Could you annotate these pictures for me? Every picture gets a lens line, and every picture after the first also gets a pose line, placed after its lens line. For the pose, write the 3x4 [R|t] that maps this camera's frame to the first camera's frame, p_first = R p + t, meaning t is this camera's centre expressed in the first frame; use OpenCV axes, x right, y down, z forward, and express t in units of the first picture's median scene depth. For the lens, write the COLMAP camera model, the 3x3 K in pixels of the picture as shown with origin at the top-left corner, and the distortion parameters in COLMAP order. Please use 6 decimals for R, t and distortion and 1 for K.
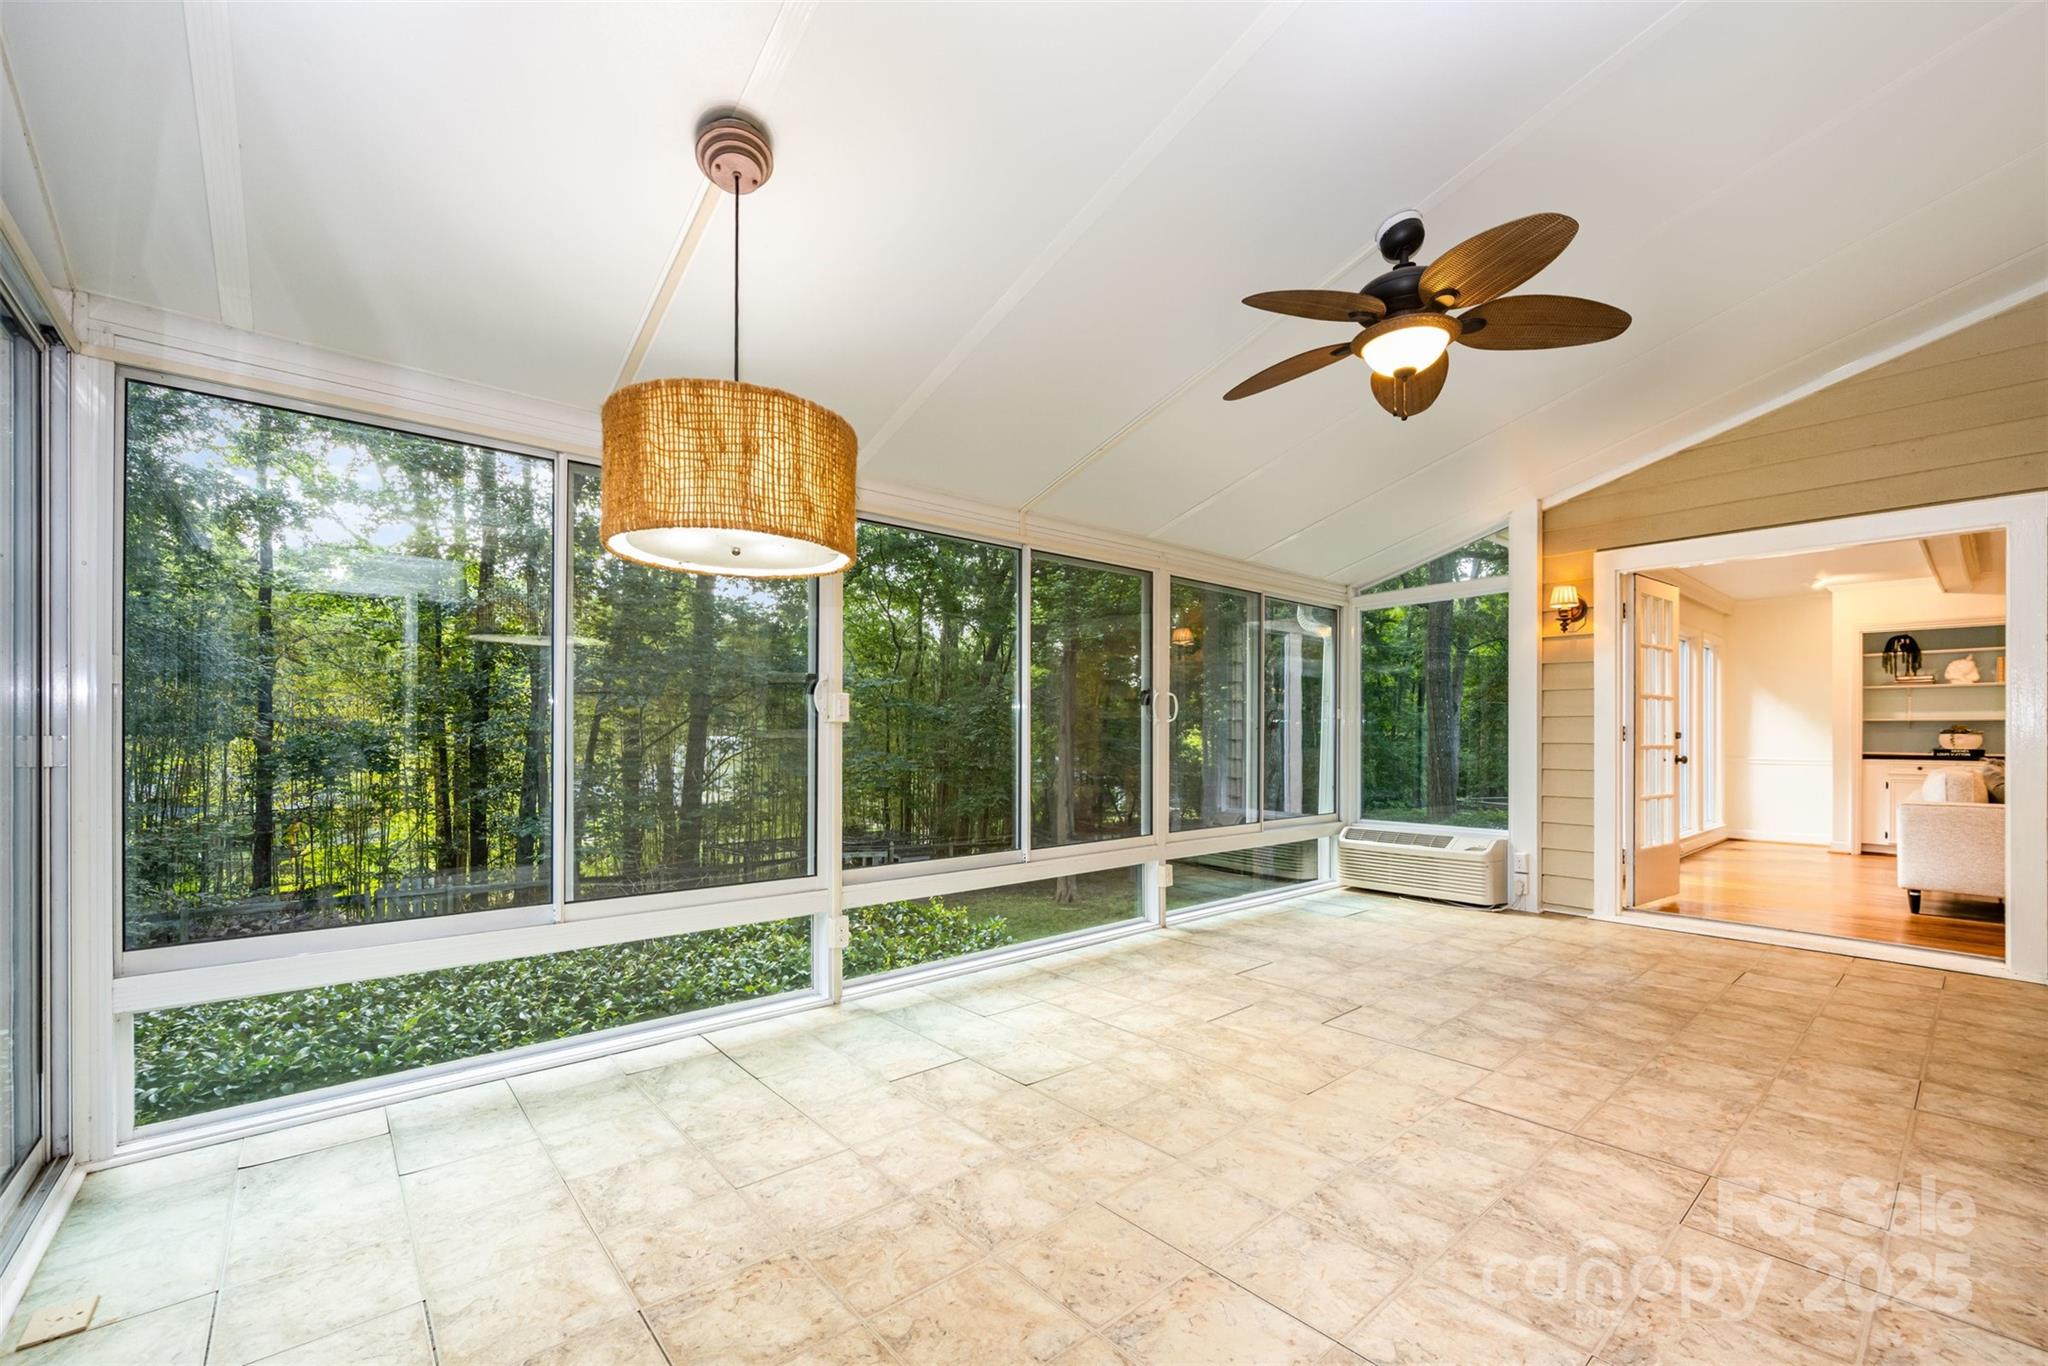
lens RADIAL K [[838.3, 0, 1030.7], [0, 838.3, 757.9], [0, 0, 1]] dist [-0.000449, -0.000130]
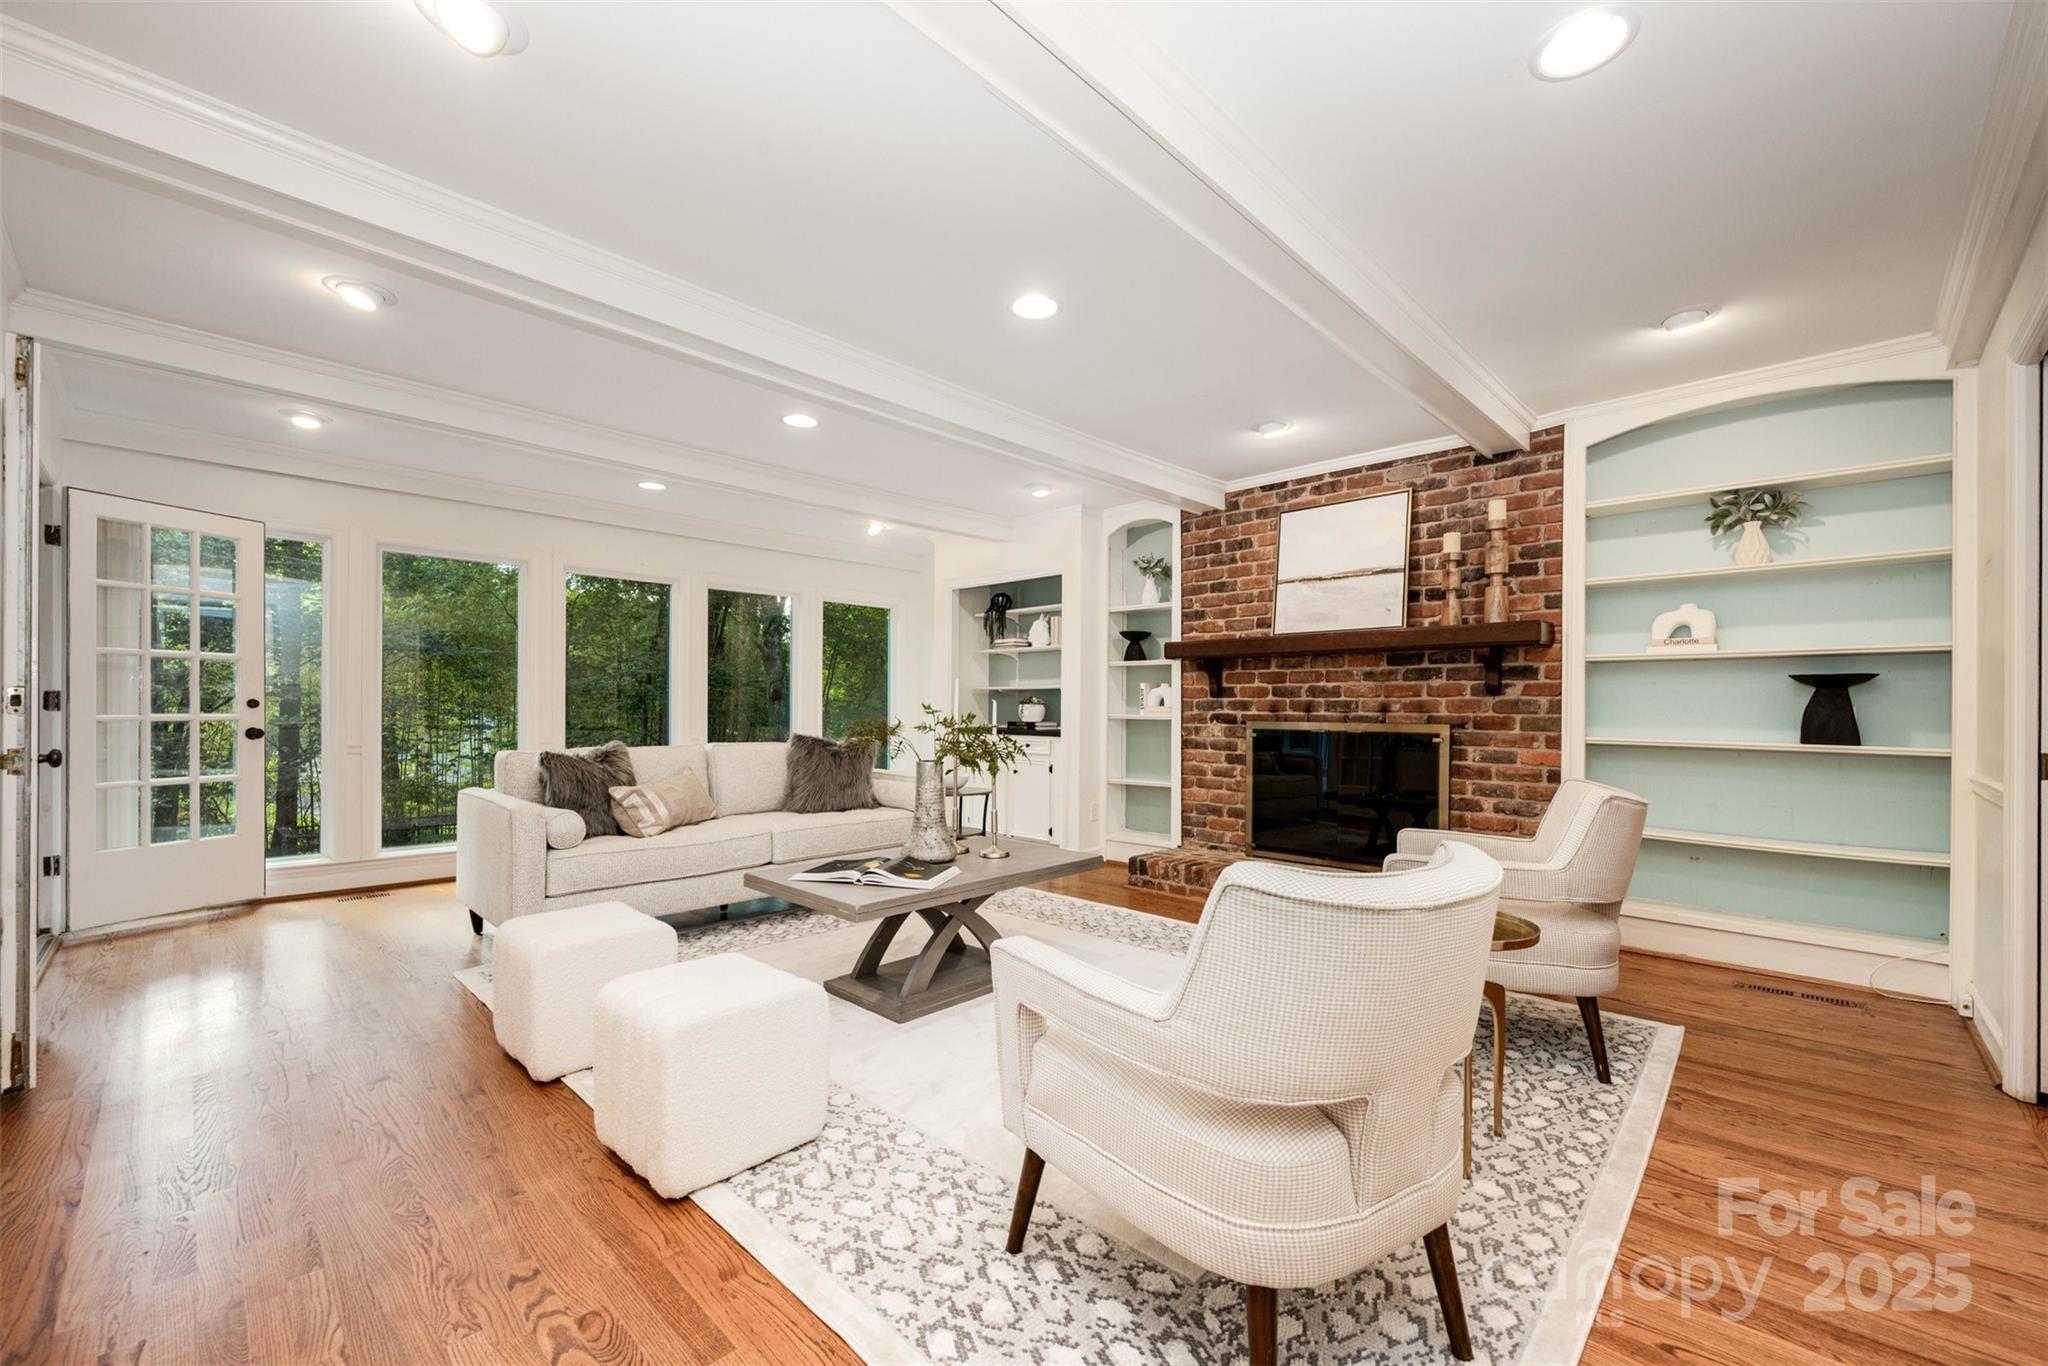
lens RADIAL K [[818.6, 0, 1037.2], [0, 818.6, 709.2], [0, 0, 1]] dist [-0.000376, 0.000007]
pose [[0.995308, 0.007148, 0.096496, 1.024799], [-0.005804, 0.999882, -0.014203, -0.011763], [-0.096586, 0.013577, 0.995232, 0.150900]]
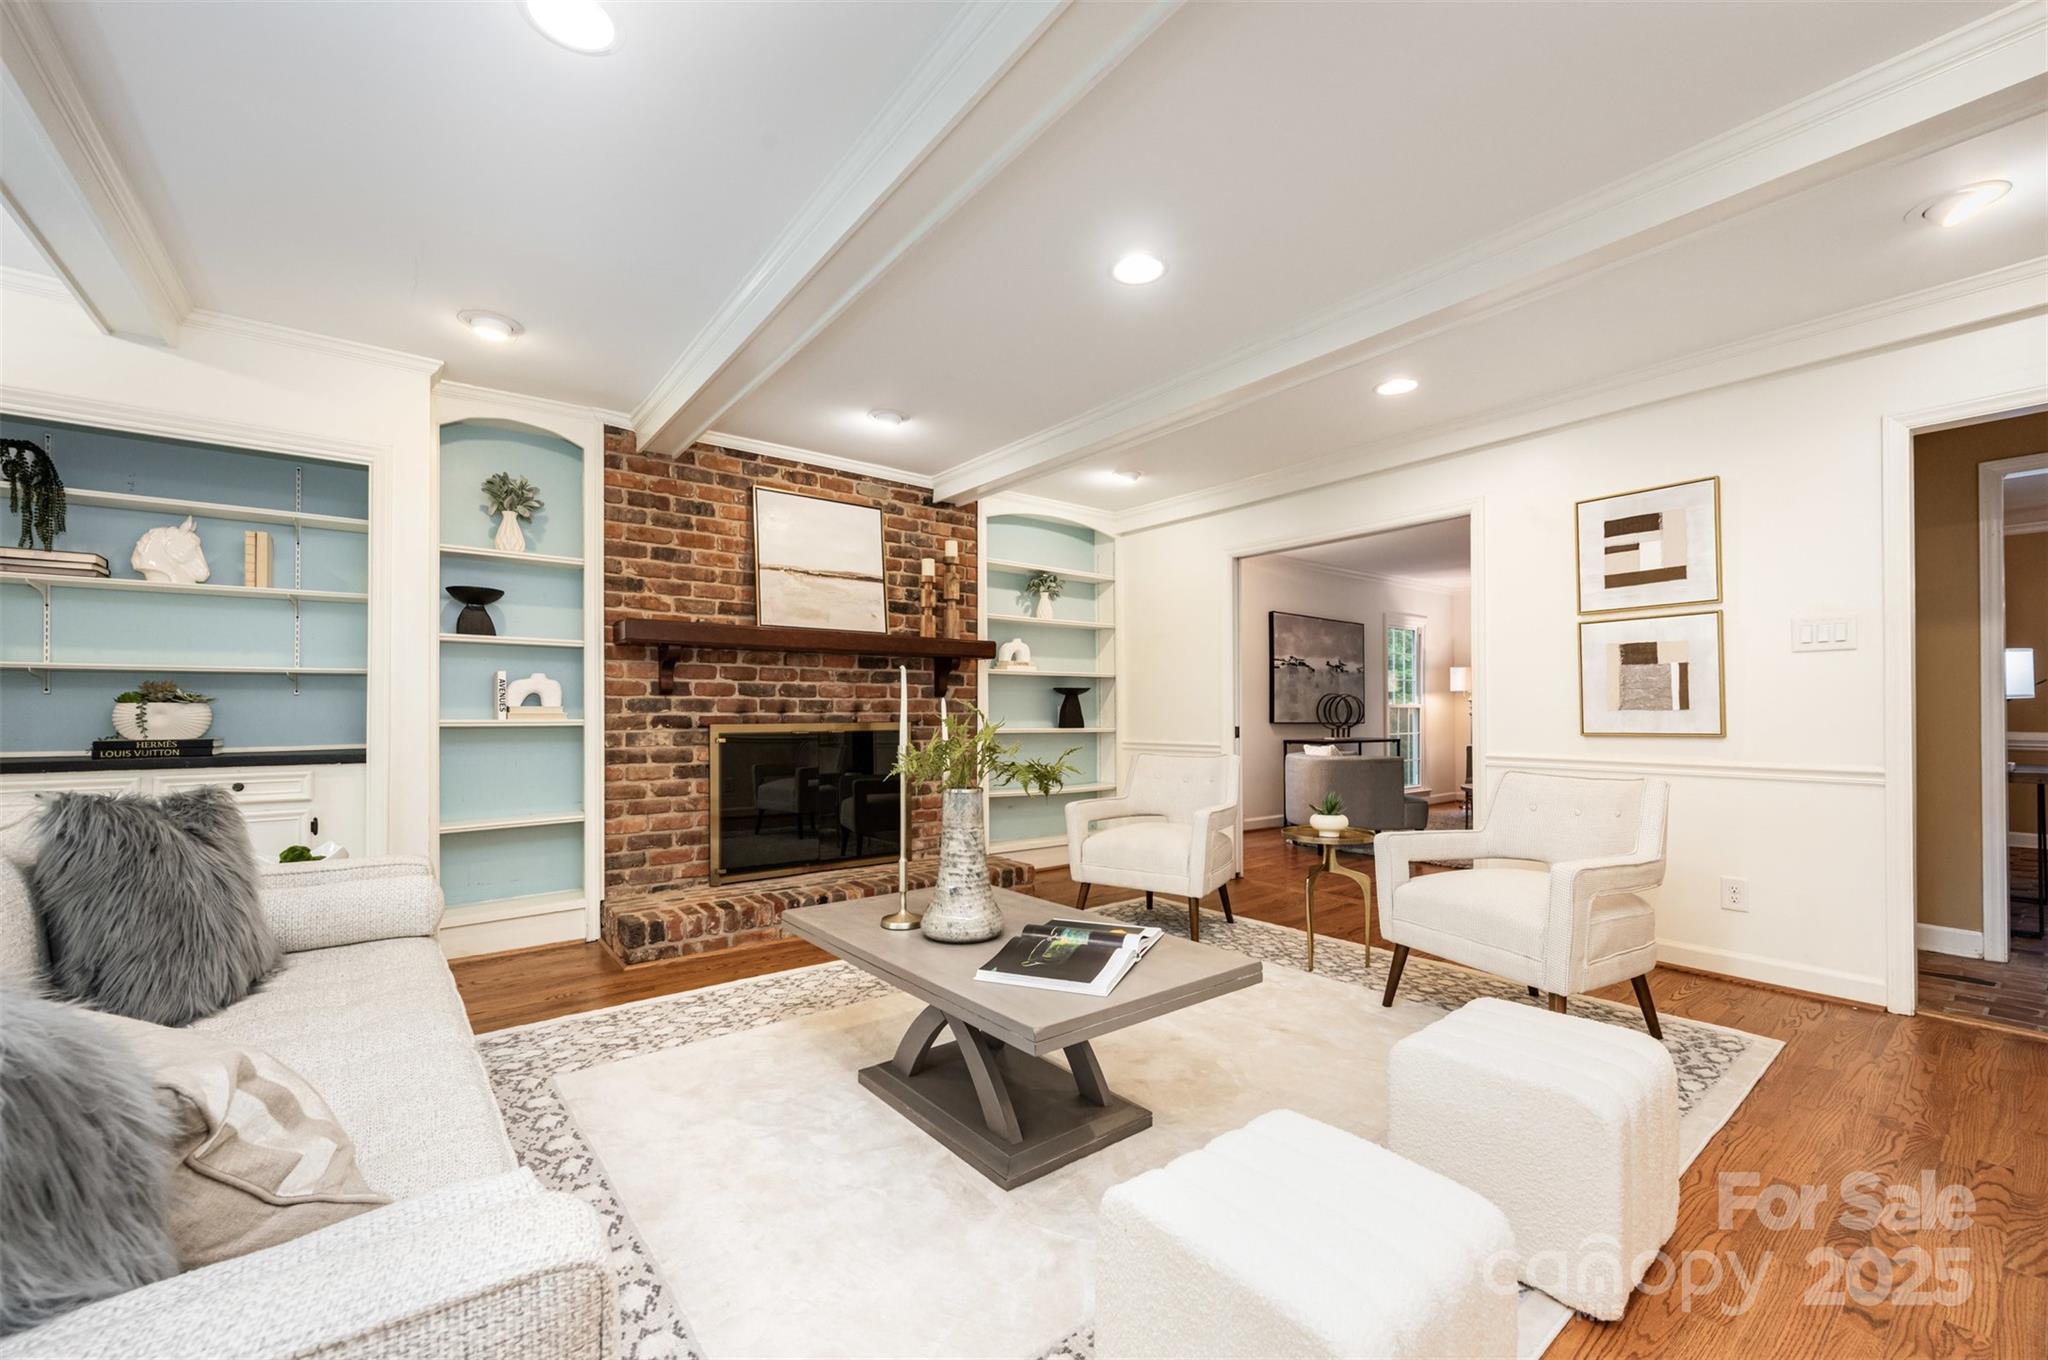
lens RADIAL K [[818.6, 0, 1037.2], [0, 818.6, 706.2], [0, 0, 1]] dist [-0.000376, 0.000007]
pose [[0.040373, 0.005938, 0.999167, 0.719742], [0.015631, 0.999856, -0.006574, -0.017533], [-0.999062, 0.015884, 0.040275, 0.549553]]
